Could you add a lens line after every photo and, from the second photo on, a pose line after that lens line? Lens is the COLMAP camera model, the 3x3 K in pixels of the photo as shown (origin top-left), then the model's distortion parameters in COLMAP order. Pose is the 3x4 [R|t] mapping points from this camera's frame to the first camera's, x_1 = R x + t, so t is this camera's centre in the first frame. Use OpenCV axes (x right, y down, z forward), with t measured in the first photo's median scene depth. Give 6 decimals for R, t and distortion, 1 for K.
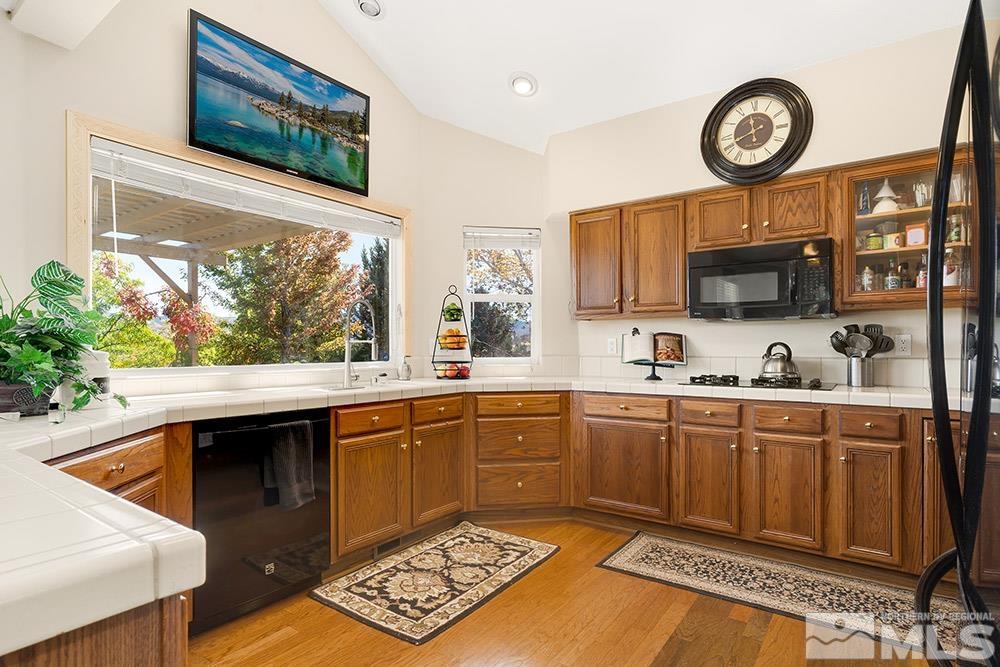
lens RADIAL K [[513.6, 0, 502.7], [0, 513.6, 341.9], [0, 0, 1]] dist [0.003970, 0.000107]
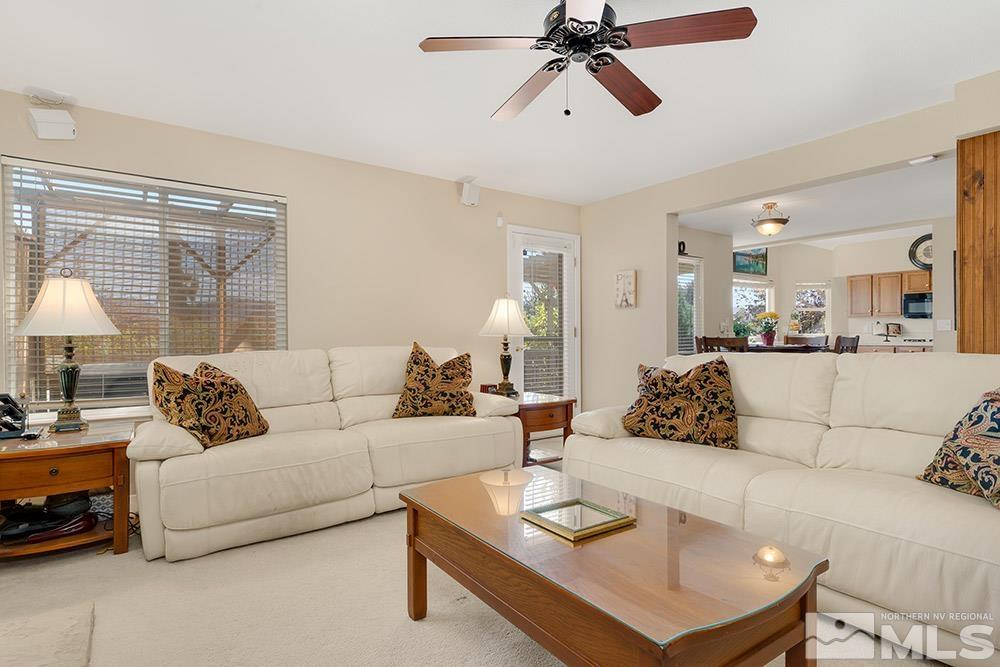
lens RADIAL K [[513.6, 0, 501.0], [0, 513.6, 338.0], [0, 0, 1]] dist [0.003970, 0.000107]
pose [[0.943036, -0.001614, -0.332687, -0.730937], [0.004425, 0.999961, 0.007690, 0.029576], [0.332661, -0.008724, 0.943006, -2.256355]]
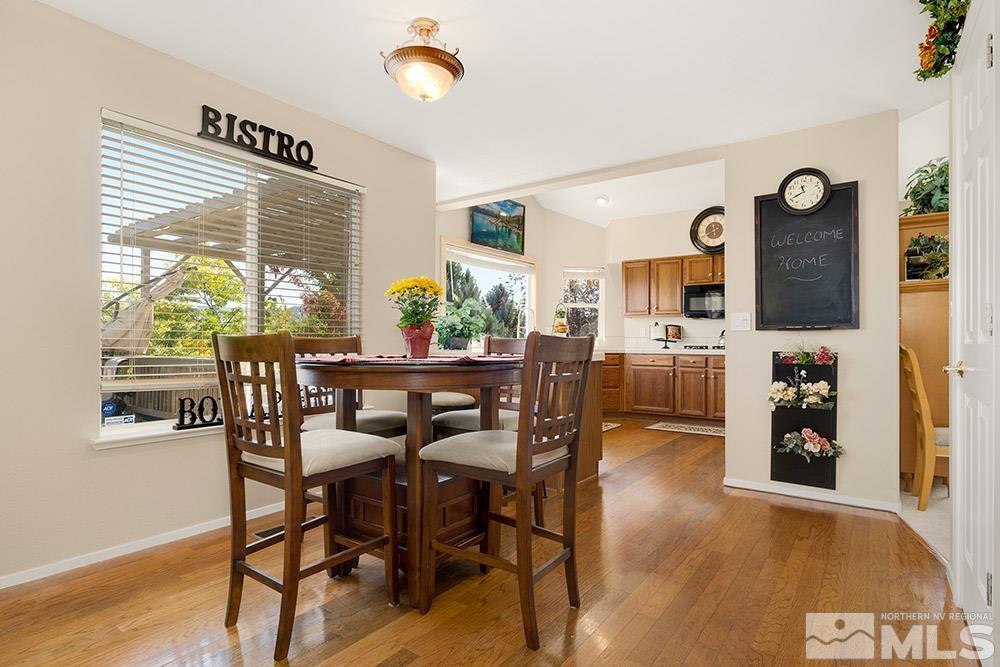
lens RADIAL K [[513.6, 0, 505.0], [0, 513.6, 336.3], [0, 0, 1]] dist [0.003970, 0.000107]
pose [[0.999976, 0.006859, -0.000098, -0.347200], [-0.006860, 0.999963, -0.005109, 0.044366], [0.000063, 0.005110, 0.999987, -1.040665]]
